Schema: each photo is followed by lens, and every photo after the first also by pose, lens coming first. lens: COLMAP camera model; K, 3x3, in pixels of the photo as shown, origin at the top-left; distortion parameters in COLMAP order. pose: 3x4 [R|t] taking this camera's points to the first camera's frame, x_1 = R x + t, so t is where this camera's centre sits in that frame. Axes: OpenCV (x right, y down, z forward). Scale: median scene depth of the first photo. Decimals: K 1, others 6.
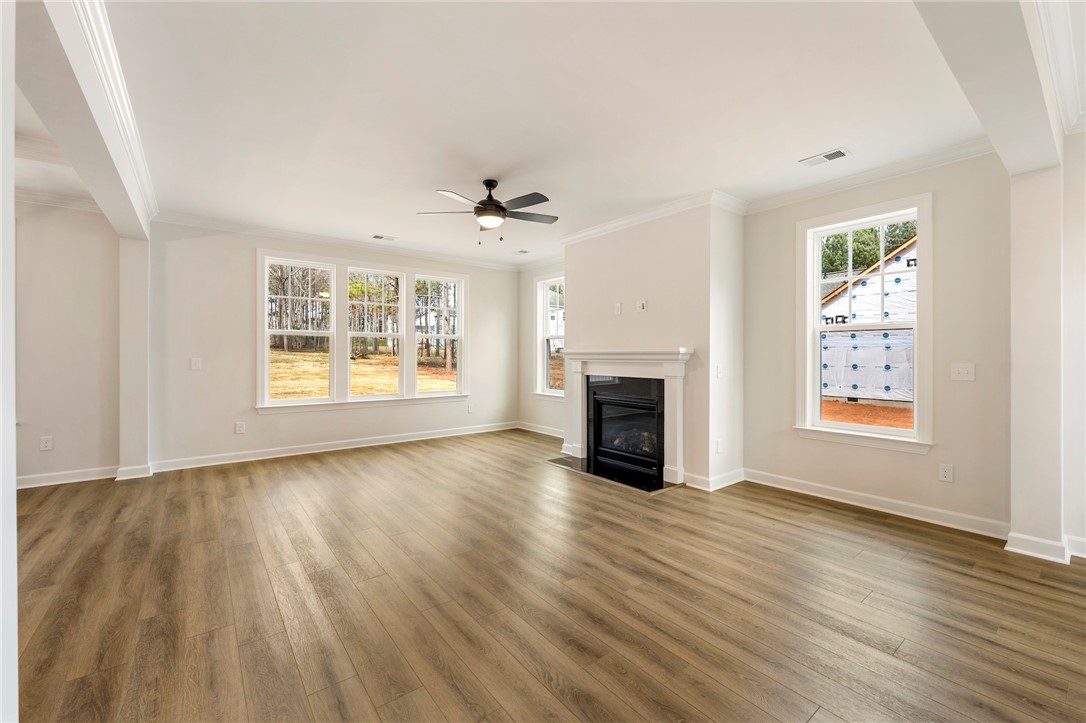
lens RADIAL K [[440.1, 0, 544.6], [0, 440.1, 354.7], [0, 0, 1]] dist [-0.000726, 0.000008]
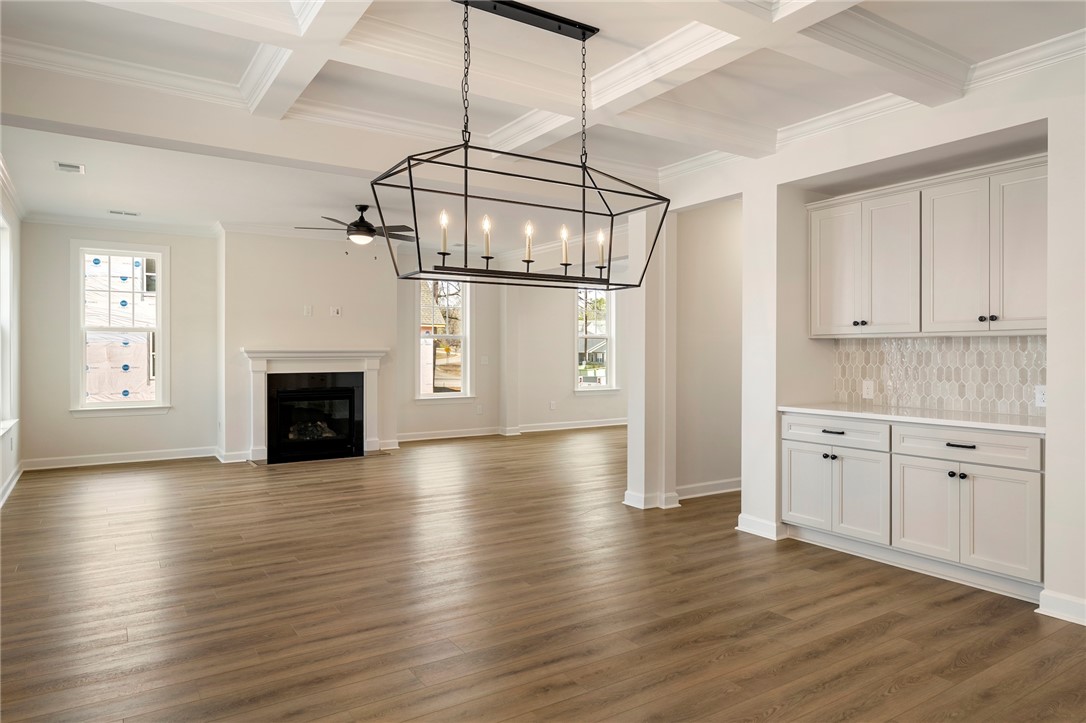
lens RADIAL K [[663.5, 0, 532.8], [0, 663.5, 360.1], [0, 0, 1]] dist [0.001389, 0.000476]
pose [[0.100705, -0.012220, 0.994841, -1.614270], [0.000012, 0.999925, 0.012281, -0.002252], [-0.994916, -0.001225, 0.100698, 0.328478]]
